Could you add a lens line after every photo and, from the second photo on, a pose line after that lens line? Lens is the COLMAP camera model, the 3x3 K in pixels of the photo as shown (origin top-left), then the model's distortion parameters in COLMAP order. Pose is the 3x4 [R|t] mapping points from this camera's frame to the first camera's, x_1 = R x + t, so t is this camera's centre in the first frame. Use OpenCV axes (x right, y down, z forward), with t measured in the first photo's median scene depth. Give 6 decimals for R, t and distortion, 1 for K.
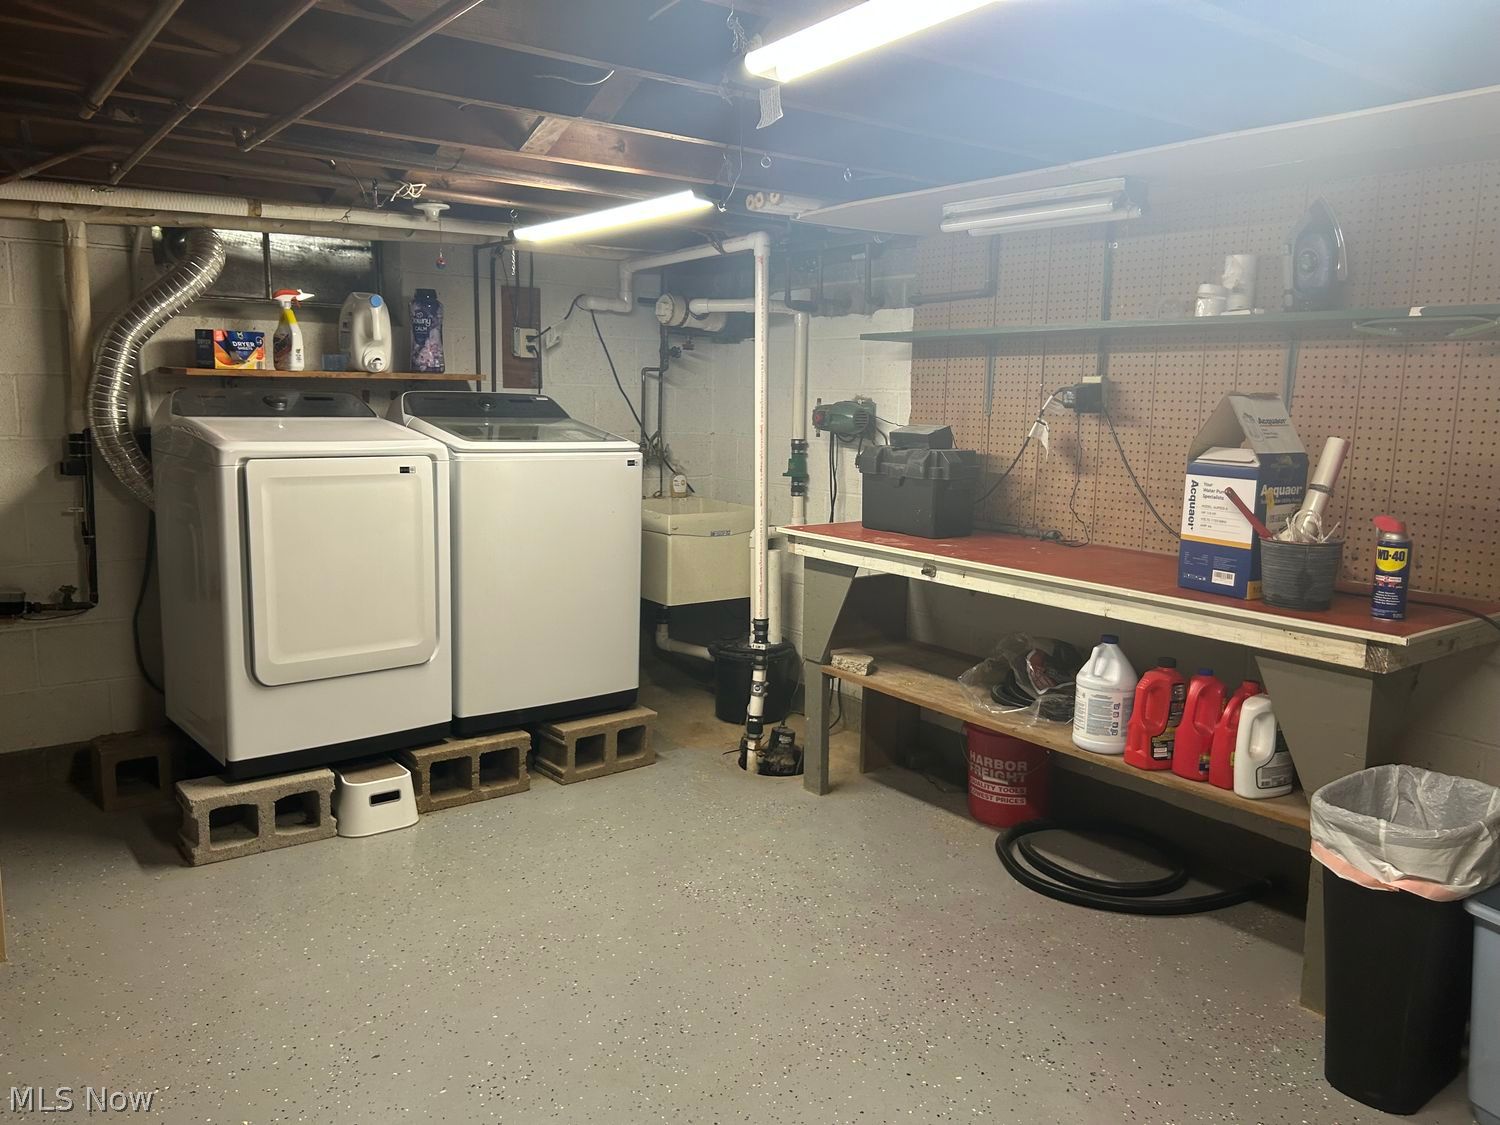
lens RADIAL K [[1133.9, 0, 756.6], [0, 1133.9, 554.2], [0, 0, 1]] dist [0.048474, -0.060901]
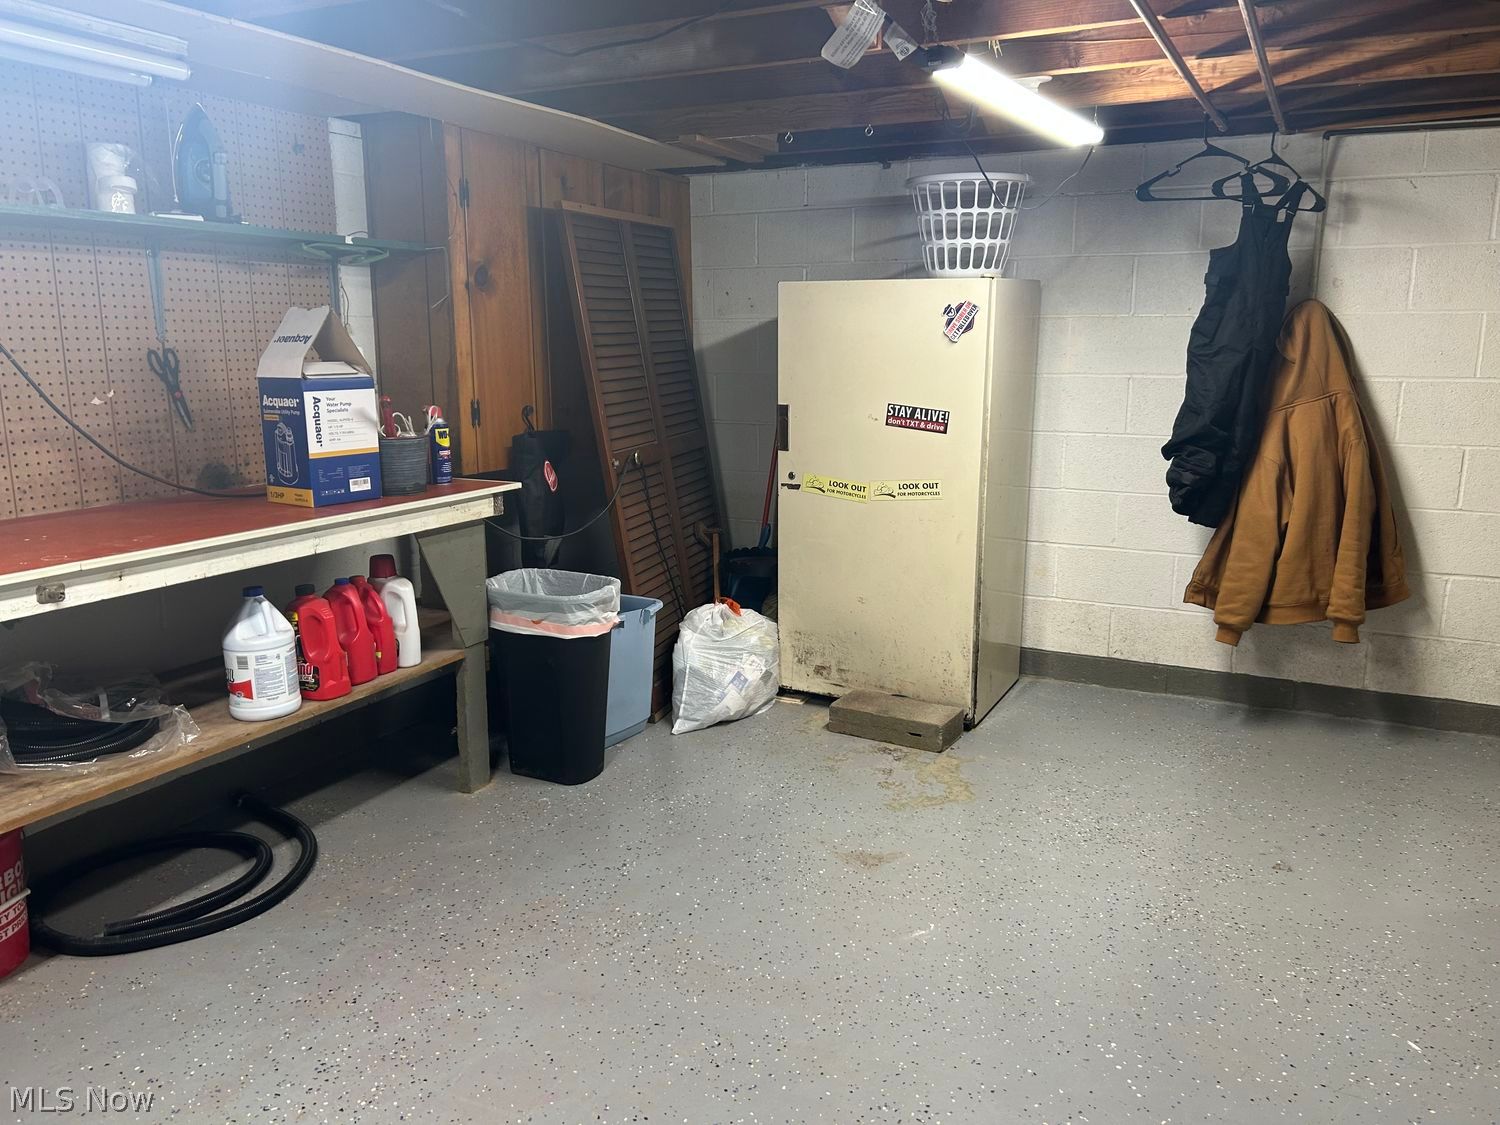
lens RADIAL K [[1133.9, 0, 754.4], [0, 1133.9, 566.2], [0, 0, 1]] dist [0.048474, -0.060901]
pose [[-0.451626, -0.196193, 0.870369, -0.653151], [0.121149, 0.953003, 0.277682, -0.147503], [-0.883944, 0.230853, -0.406633, 1.057843]]
